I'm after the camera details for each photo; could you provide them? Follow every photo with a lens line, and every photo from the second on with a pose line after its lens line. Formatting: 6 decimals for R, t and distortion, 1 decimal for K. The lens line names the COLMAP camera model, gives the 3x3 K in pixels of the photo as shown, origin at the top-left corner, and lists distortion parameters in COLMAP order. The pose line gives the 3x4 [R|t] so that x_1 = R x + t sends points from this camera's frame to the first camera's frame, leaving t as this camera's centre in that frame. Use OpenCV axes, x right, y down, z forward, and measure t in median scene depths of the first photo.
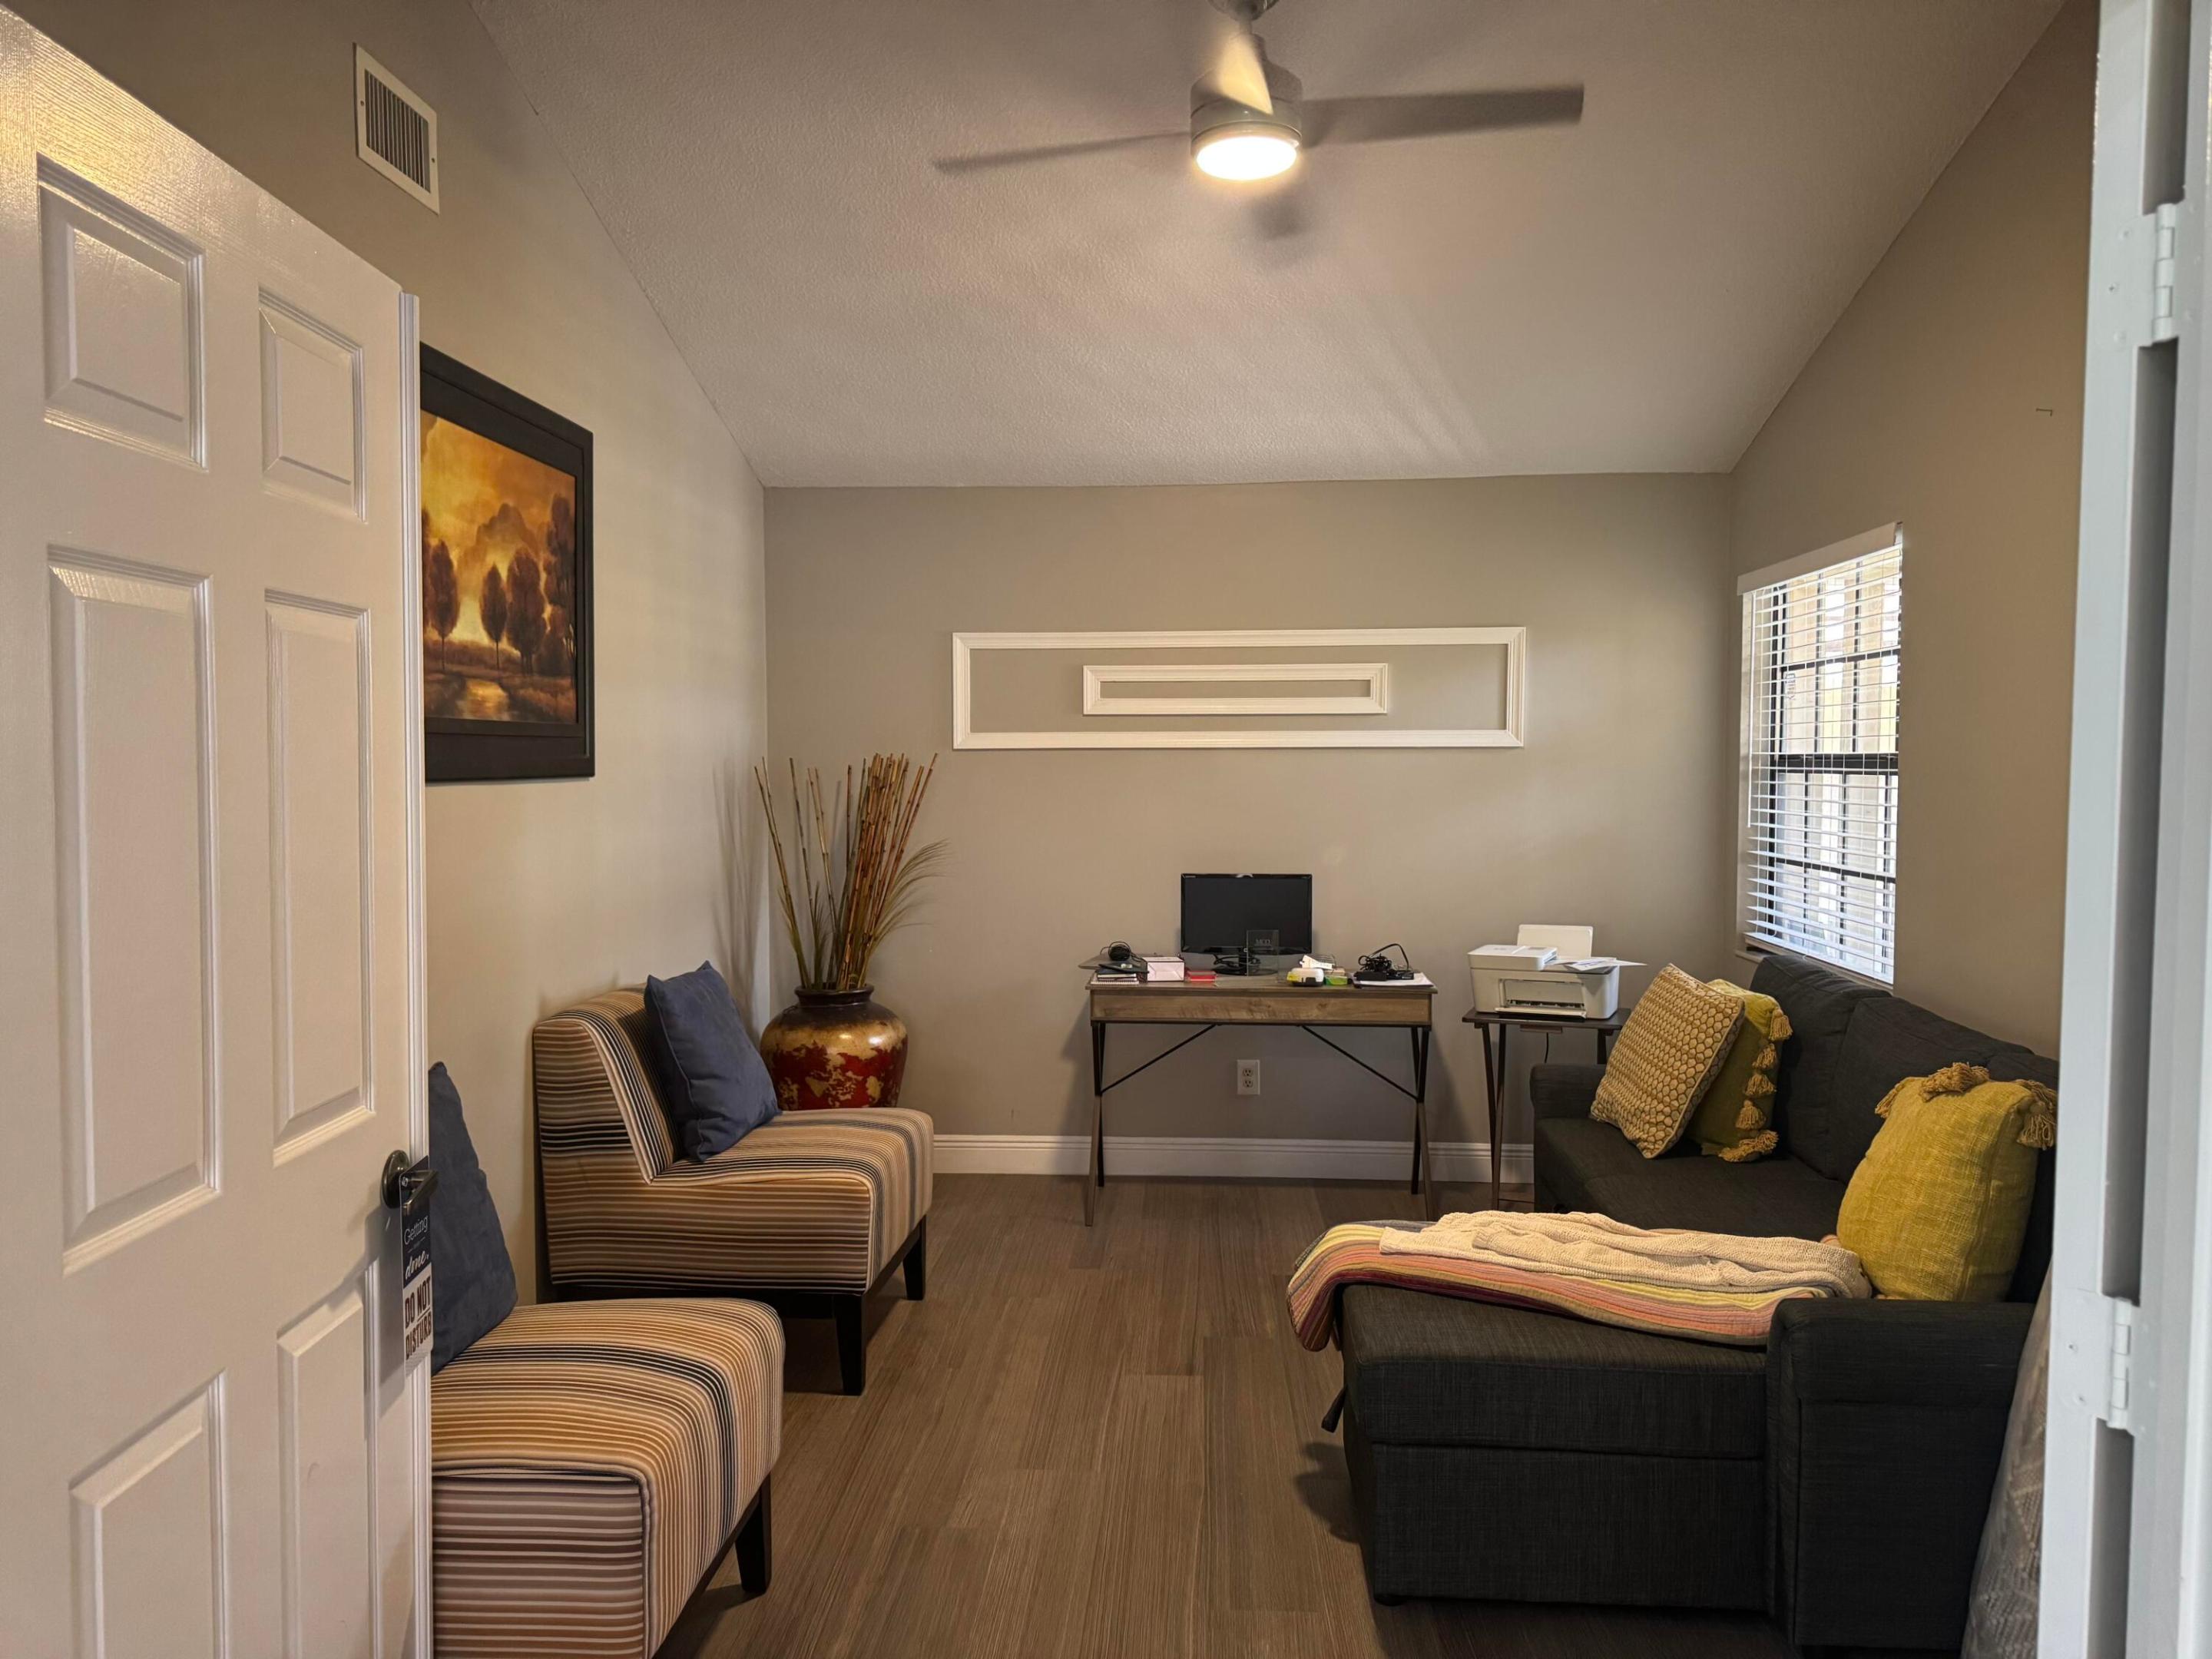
lens RADIAL K [[1553.9, 0, 1134.5], [0, 1553.9, 829.4], [0, 0, 1]] dist [0.076877, -0.136777]
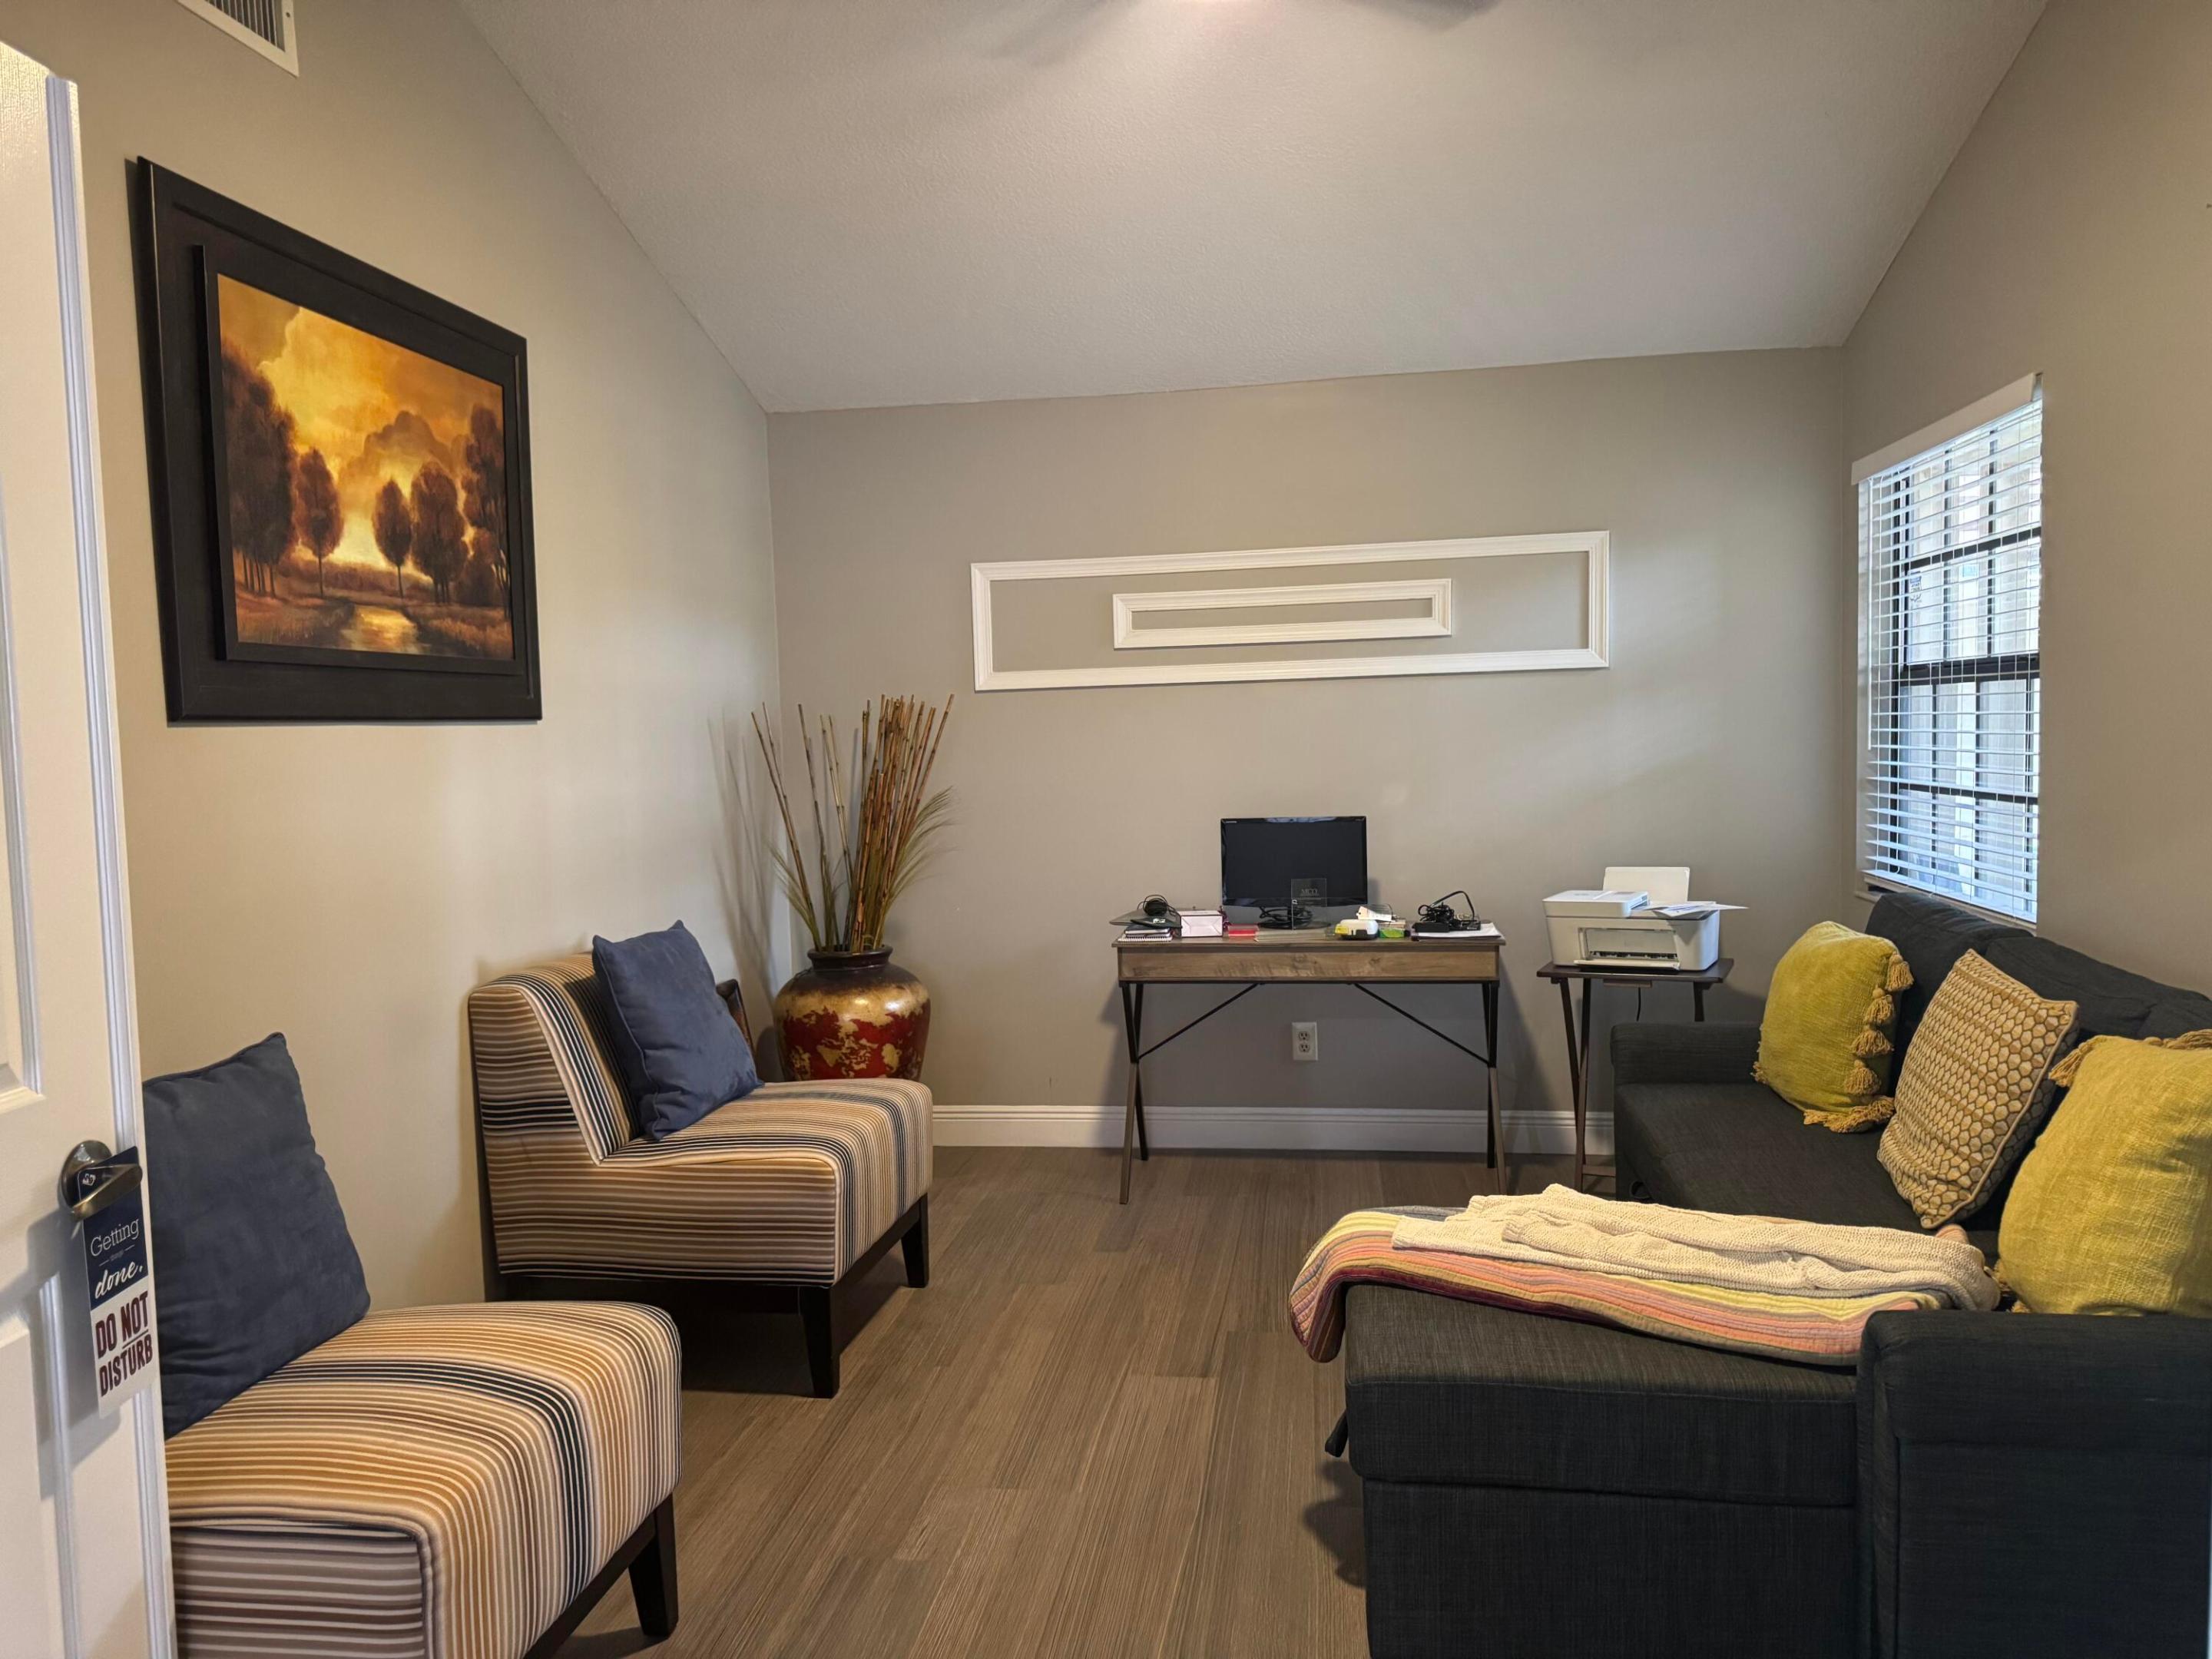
lens RADIAL K [[1573.4, 0, 1115.5], [0, 1573.4, 839.6], [0, 0, 1]] dist [0.040804, -0.058469]
pose [[0.996024, -0.021693, -0.086402, 0.068982], [0.024248, 0.999296, 0.028626, 0.018813], [0.085721, -0.030608, 0.995849, 0.116470]]
